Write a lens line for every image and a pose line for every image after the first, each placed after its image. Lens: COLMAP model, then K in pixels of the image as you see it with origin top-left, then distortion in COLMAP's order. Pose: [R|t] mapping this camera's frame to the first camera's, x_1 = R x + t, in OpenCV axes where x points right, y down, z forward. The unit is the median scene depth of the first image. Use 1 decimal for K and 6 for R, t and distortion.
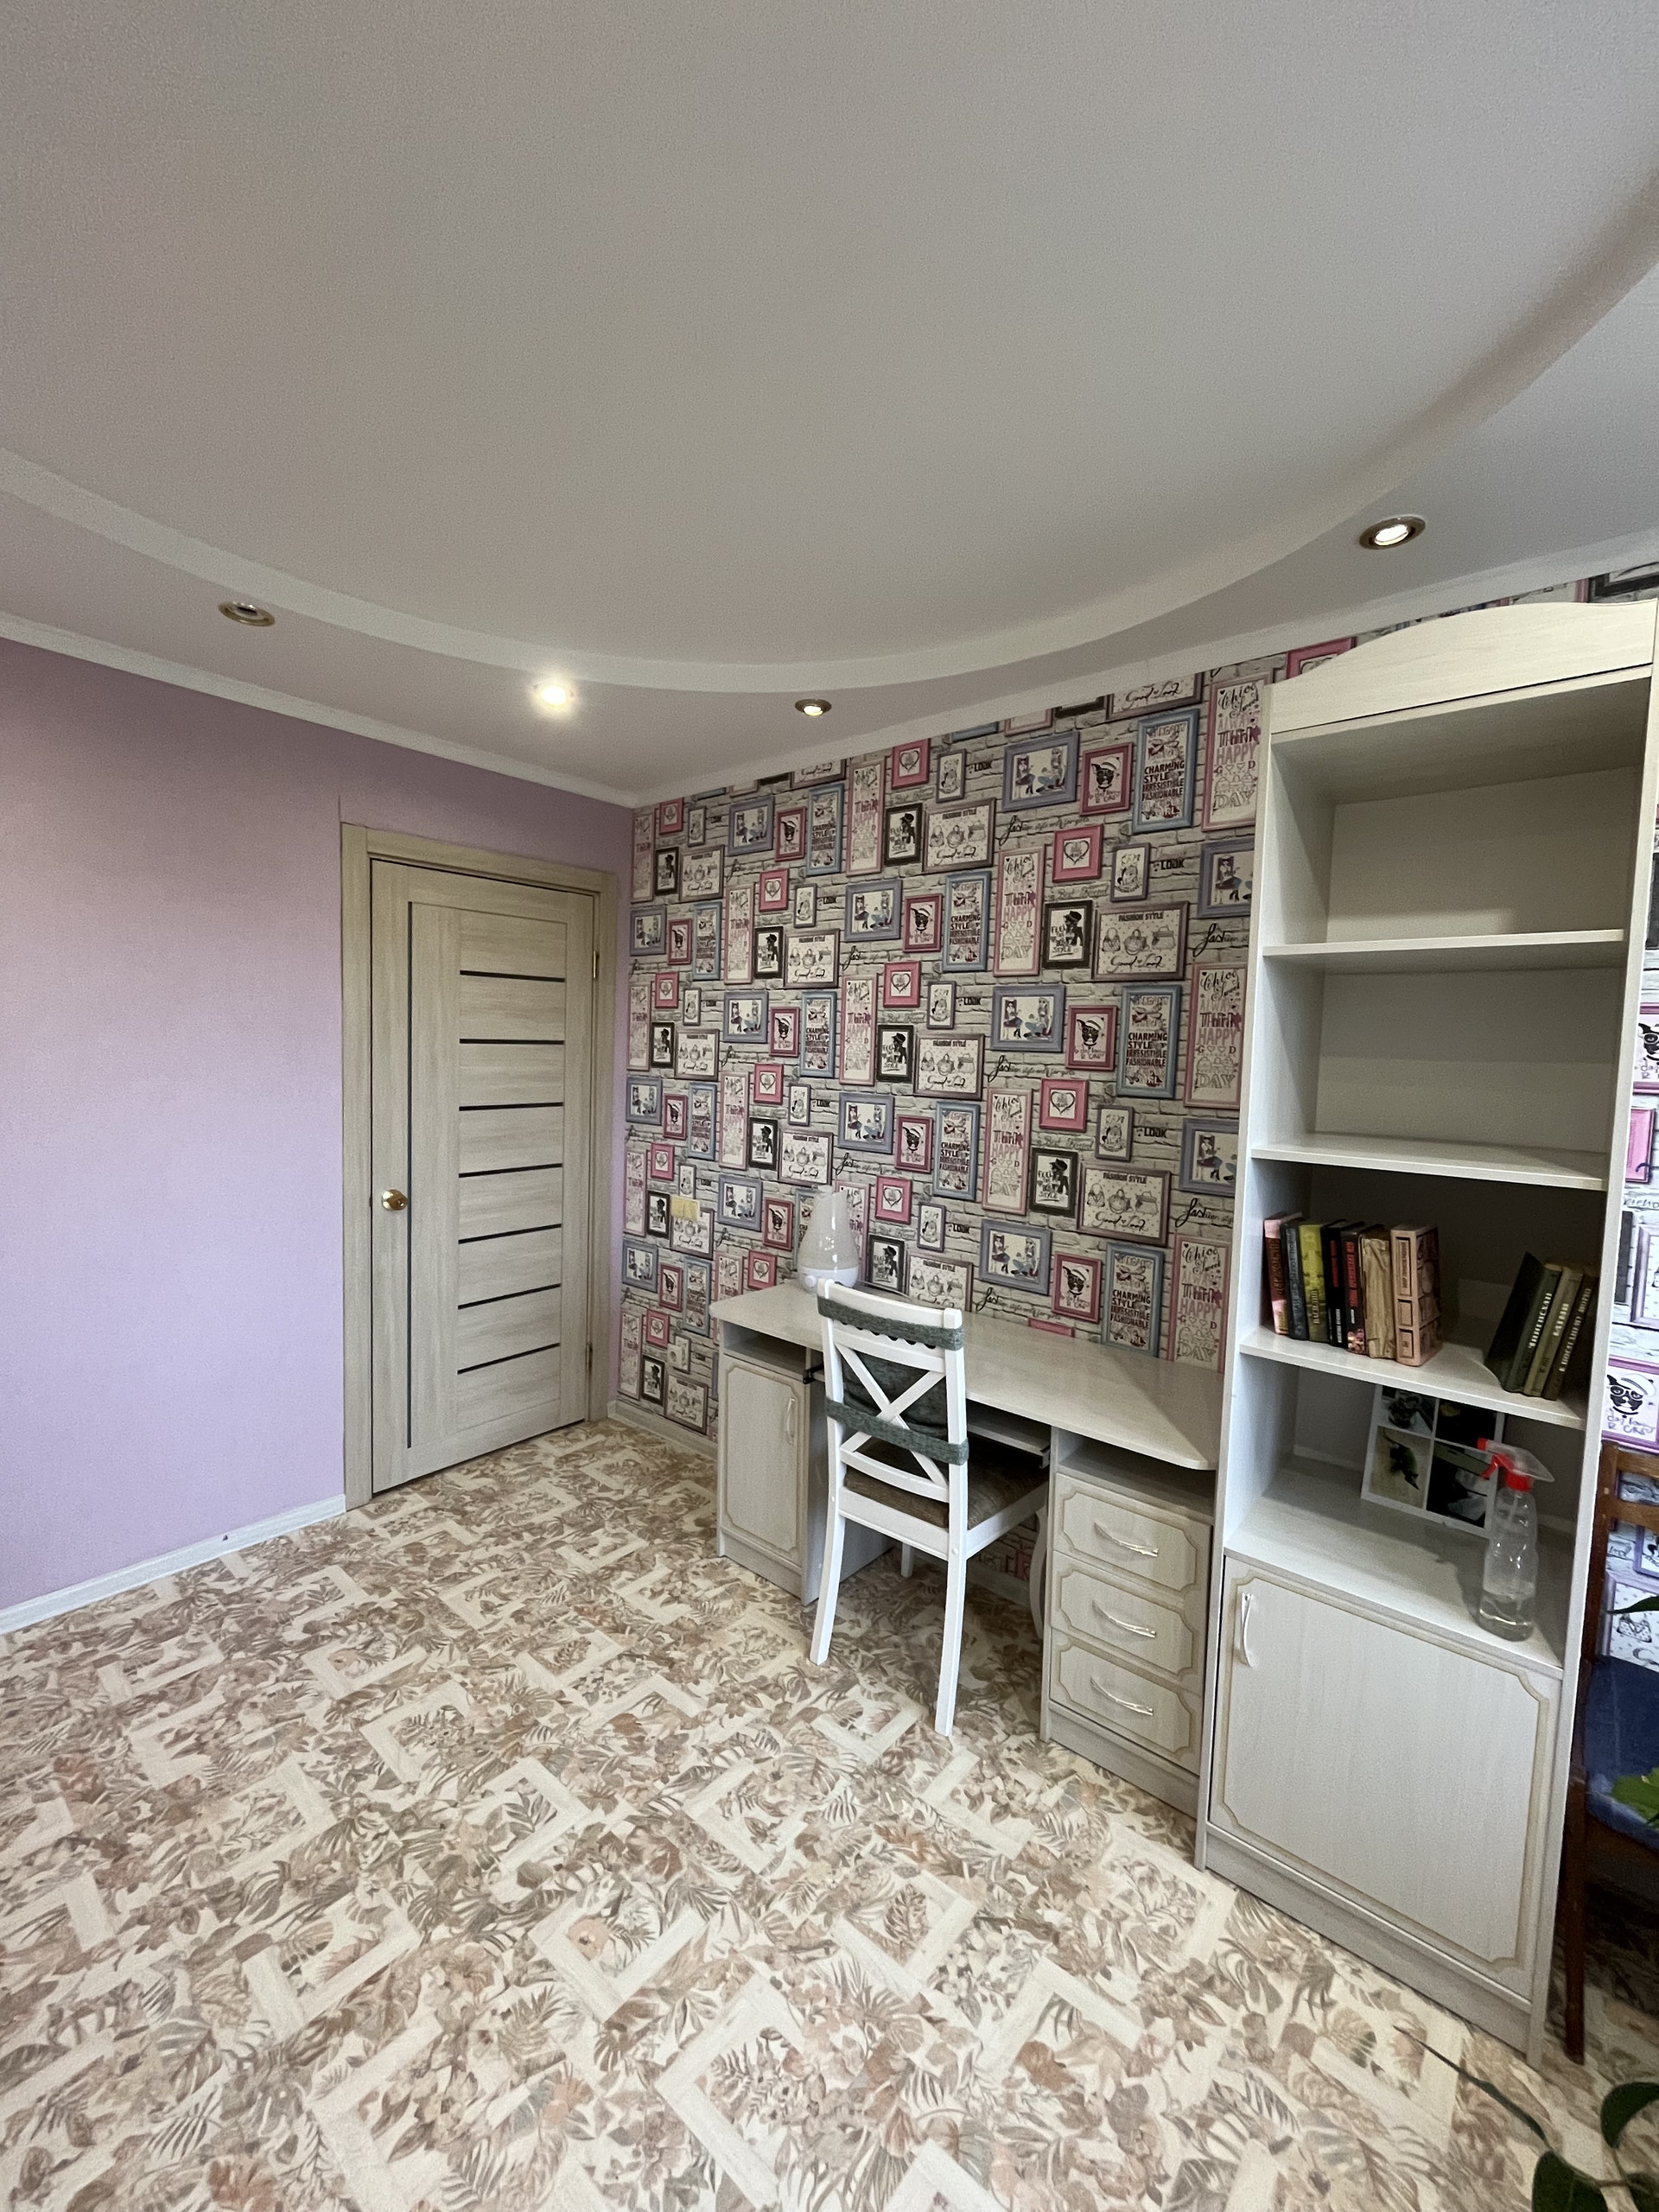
lens RADIAL K [[895.9, 0, 836.5], [0, 895.9, 1115.7], [0, 0, 1]] dist [-0.006094, 0.000417]
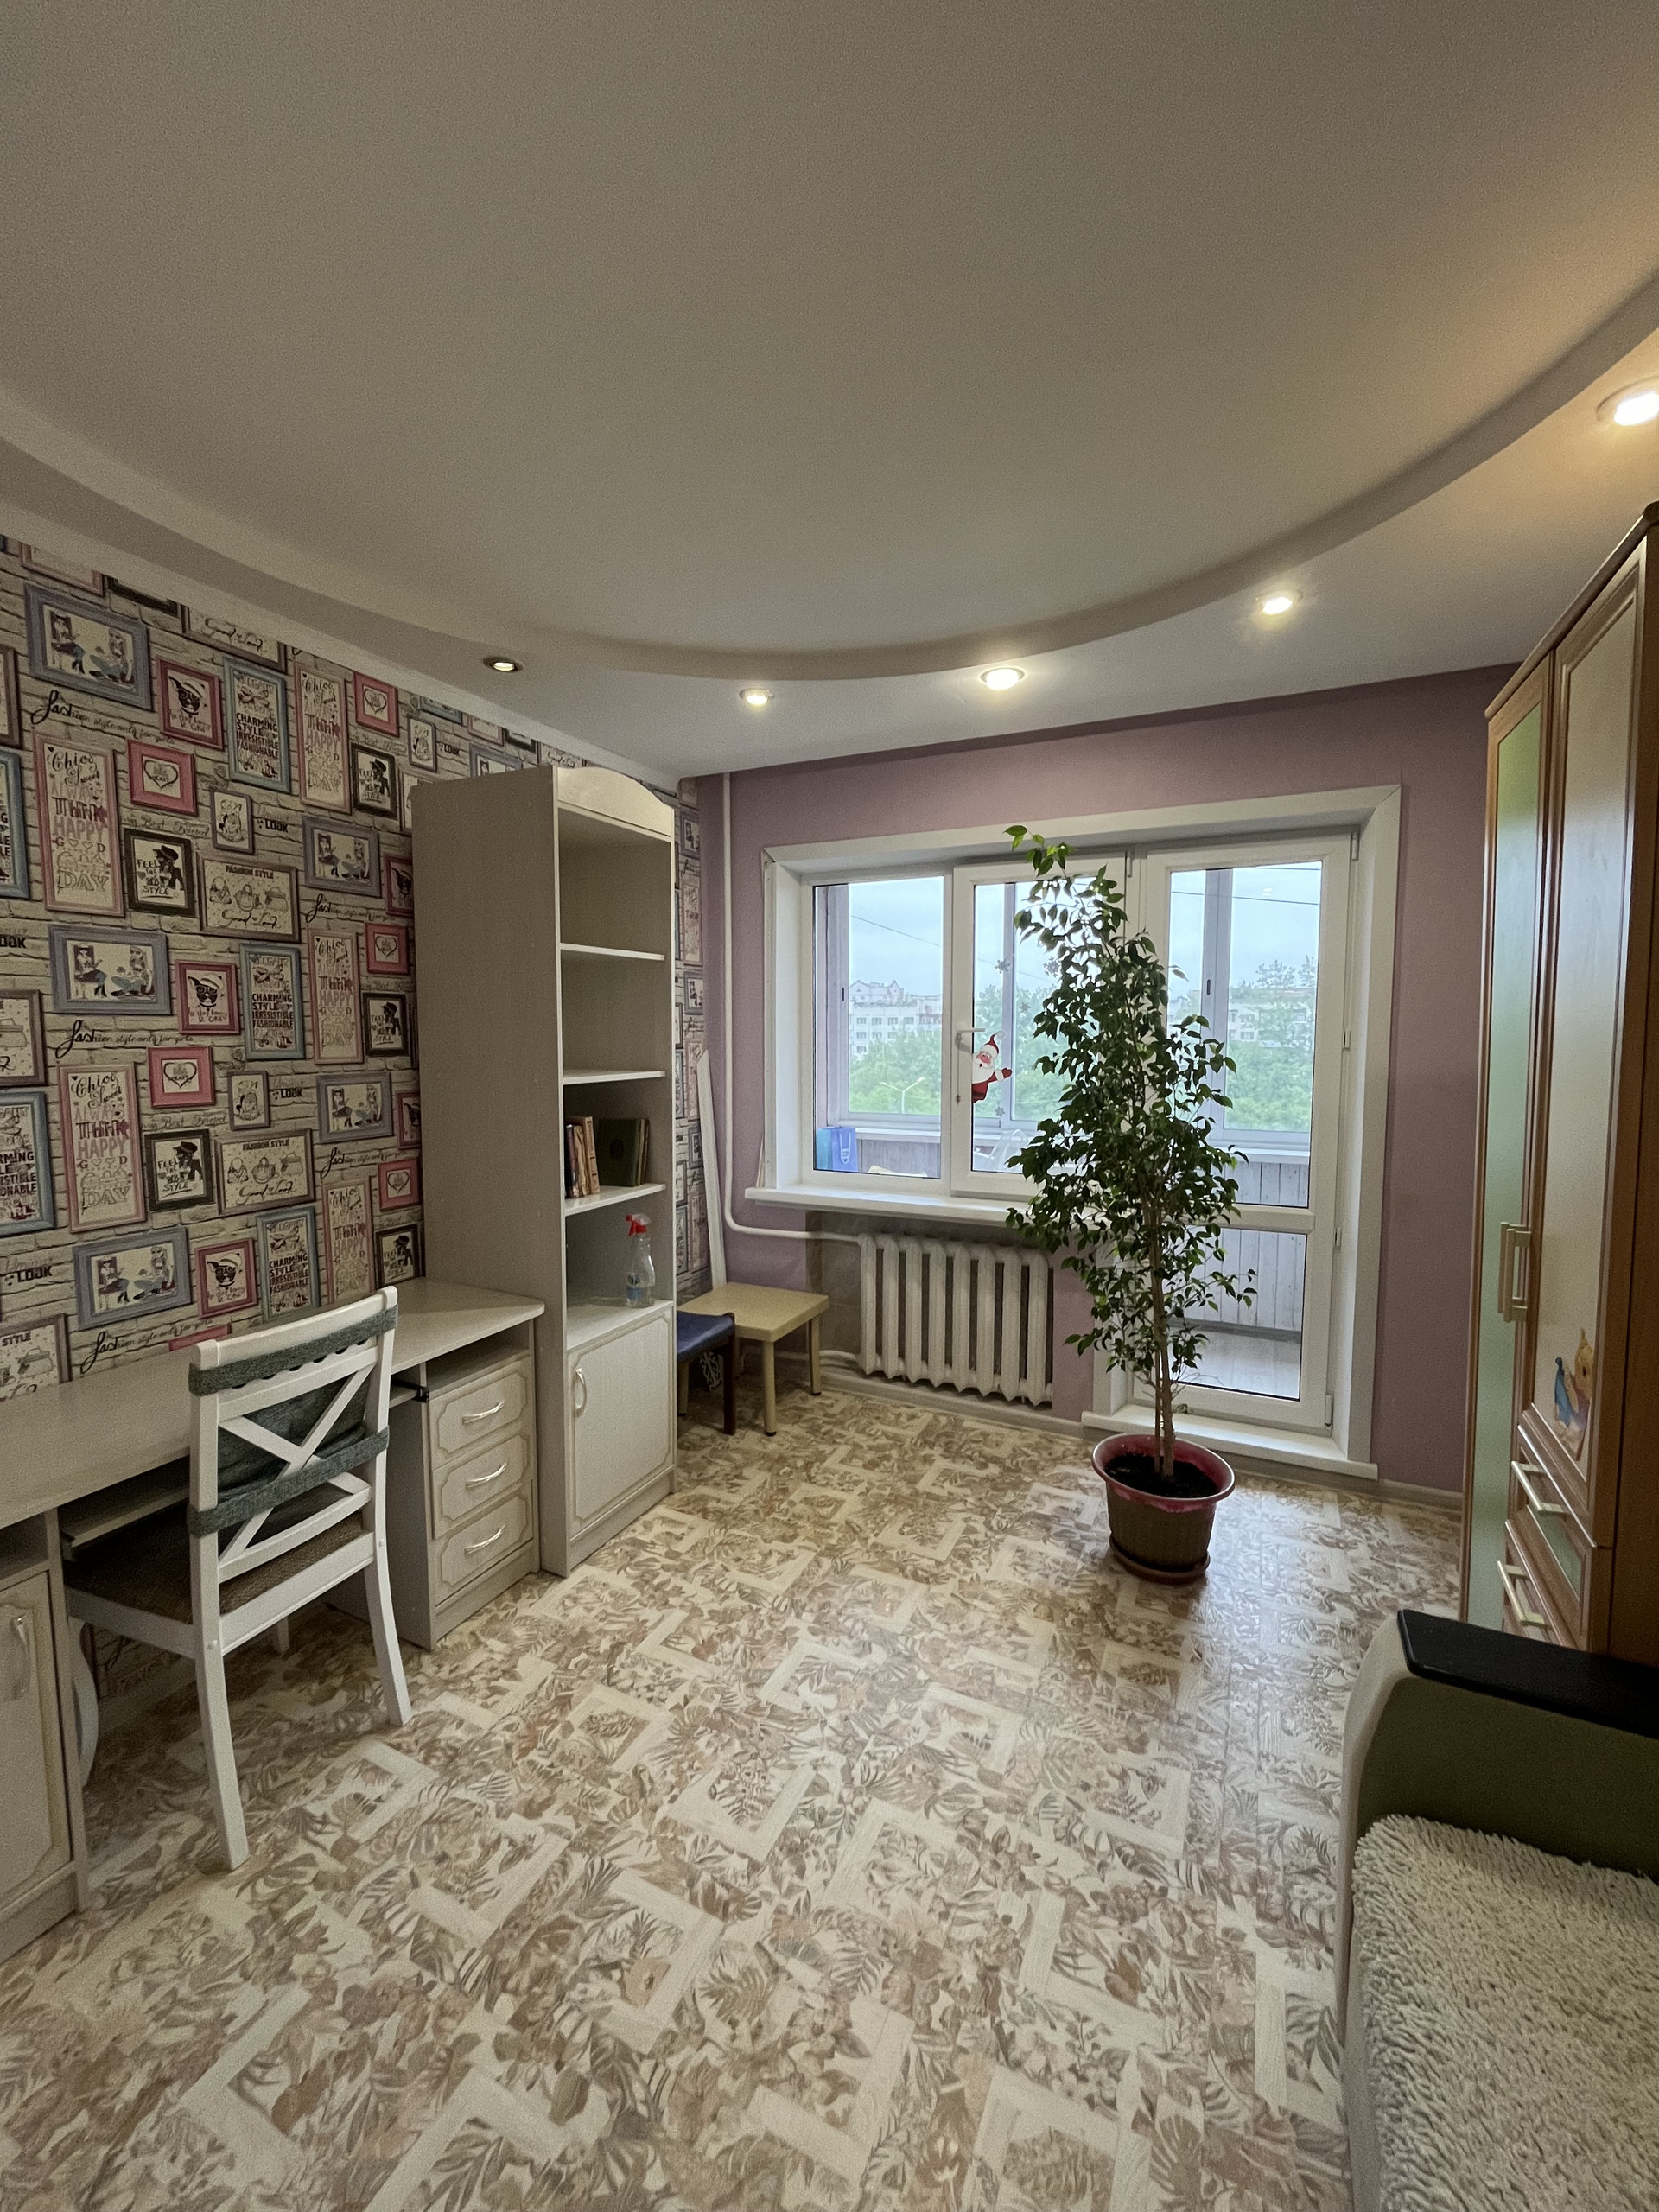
lens RADIAL K [[895.9, 0, 827.0], [0, 895.9, 1104.7], [0, 0, 1]] dist [-0.006094, 0.000417]
pose [[-0.243093, -0.117833, 0.962819, -0.936995], [0.066858, 0.988198, 0.137820, -0.081130], [-0.967696, 0.097875, -0.232346, 0.794482]]
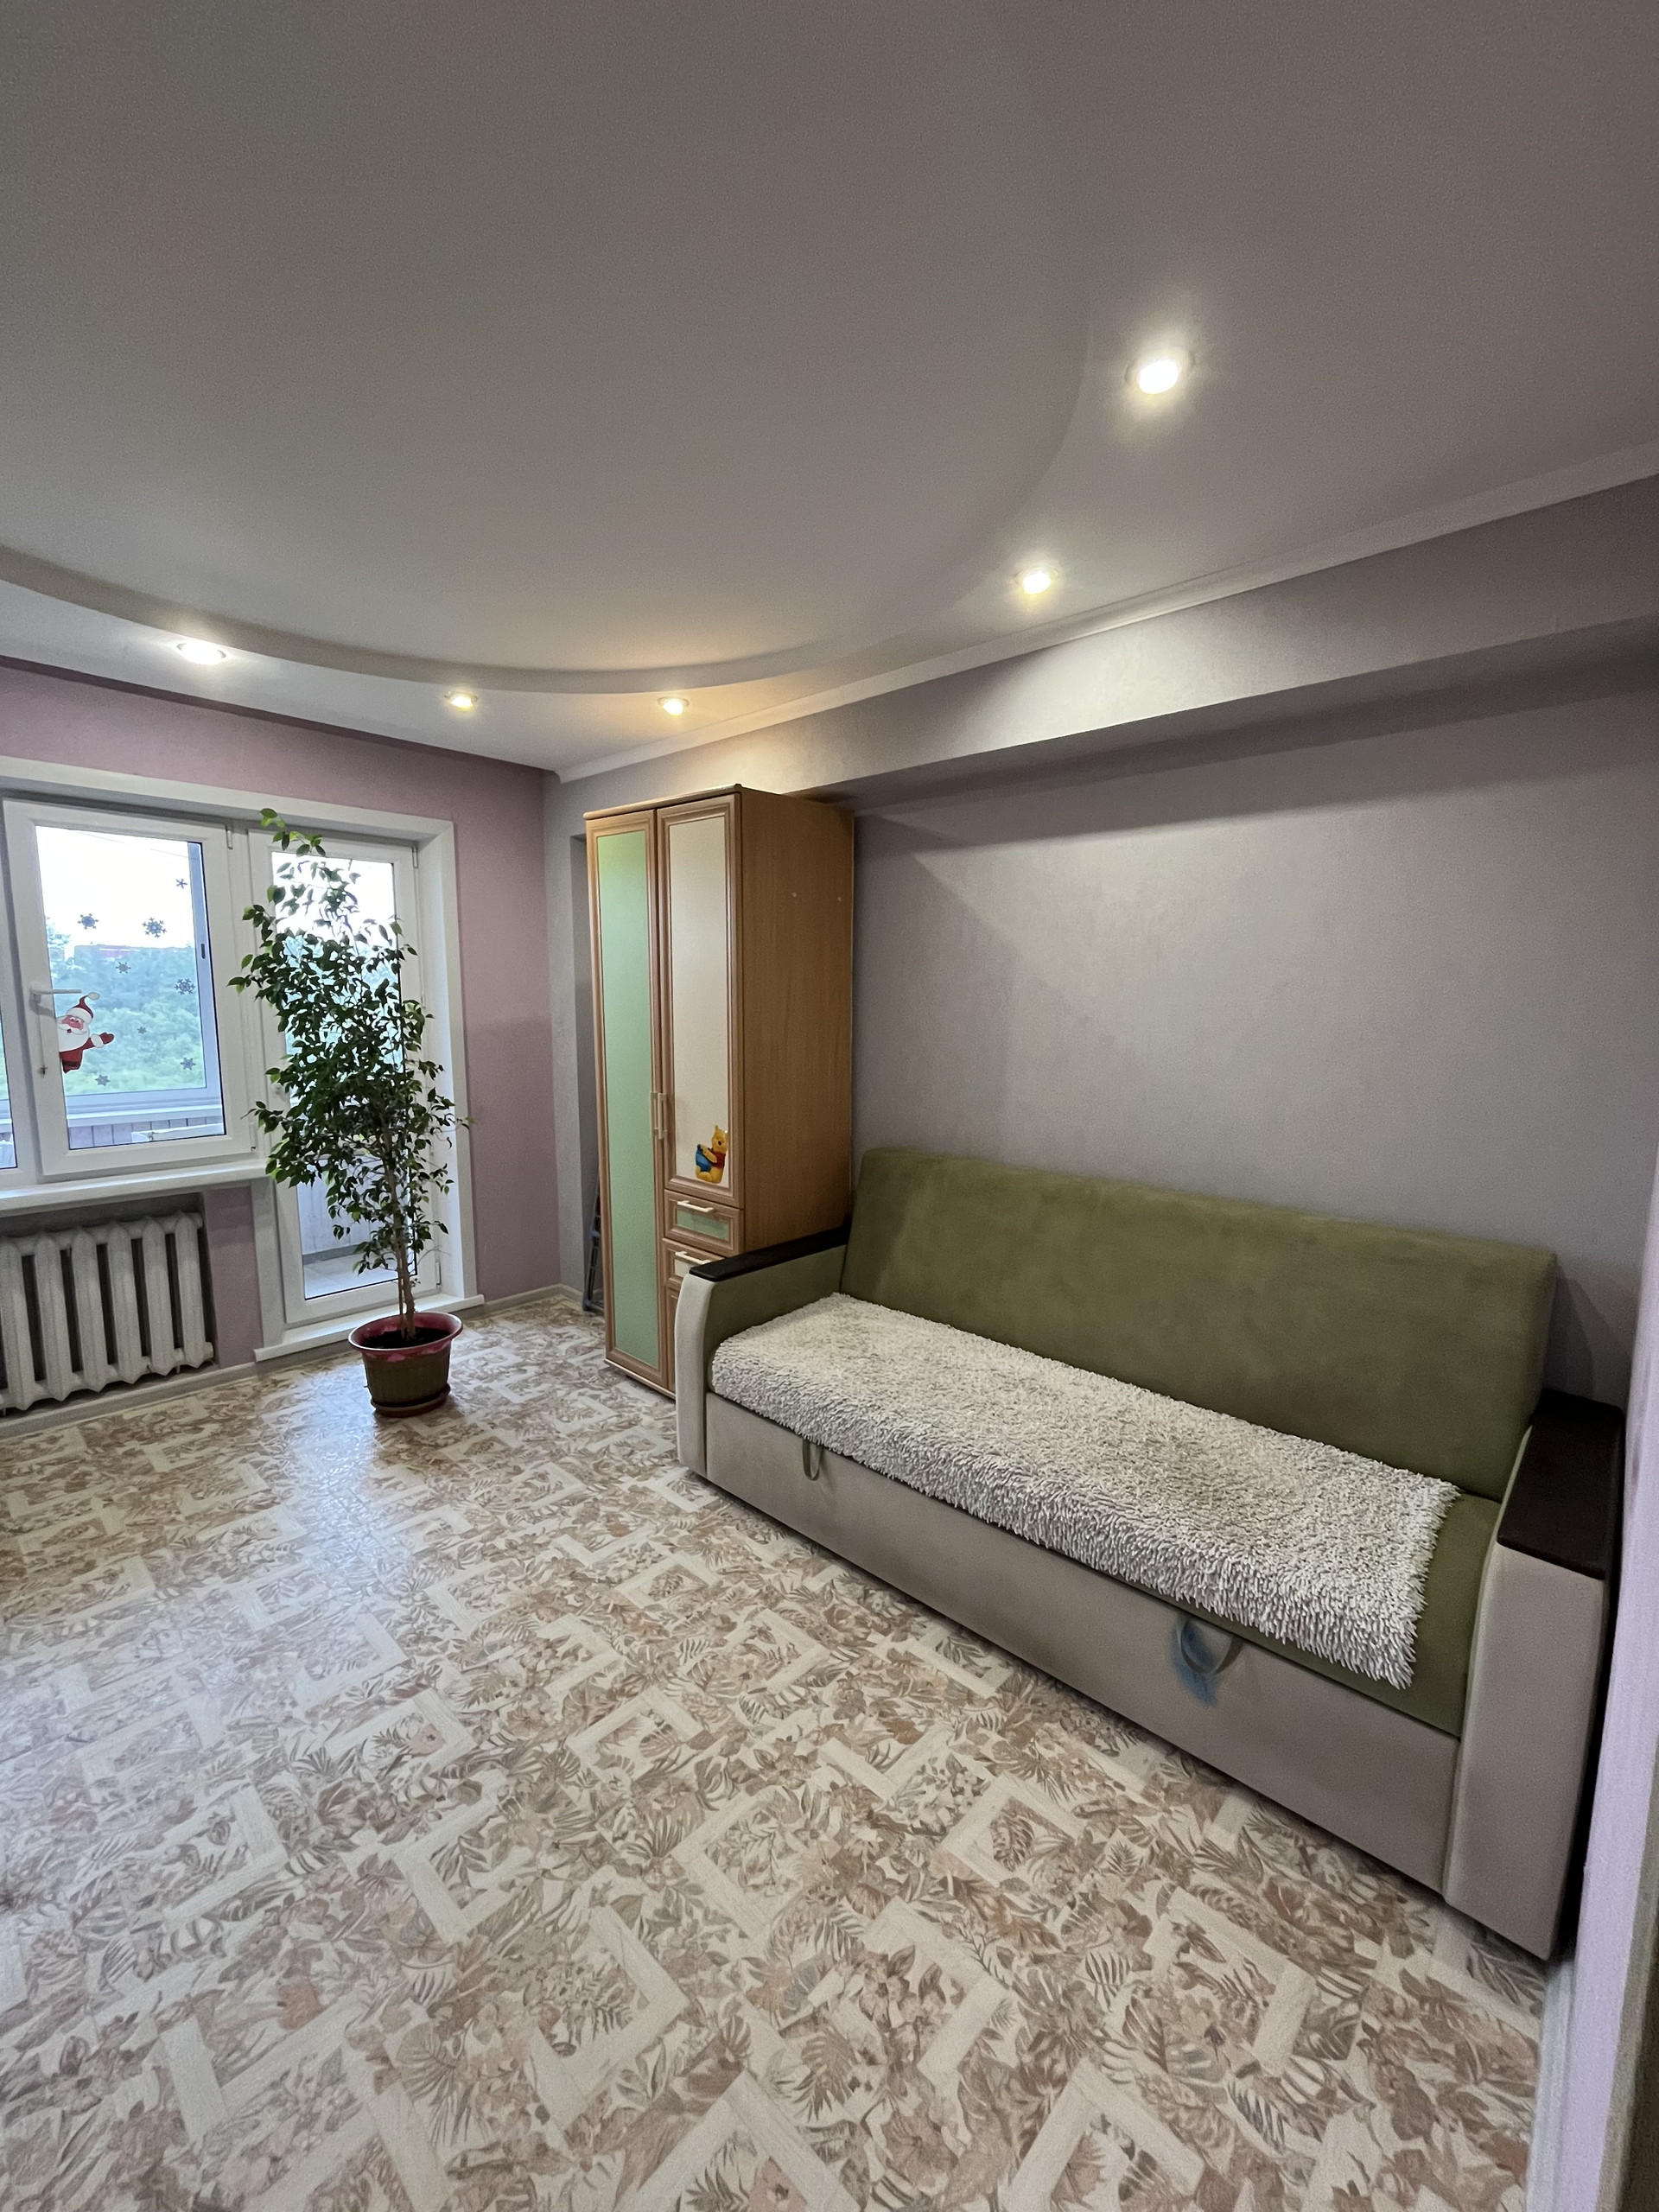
lens RADIAL K [[895.9, 0, 832.5], [0, 895.9, 1096.6], [0, 0, 1]] dist [-0.006094, 0.000417]
pose [[-0.998009, -0.046696, 0.042393, -0.695822], [-0.037825, 0.981027, 0.190145, -0.136490], [-0.050468, 0.188163, -0.980840, 1.662879]]
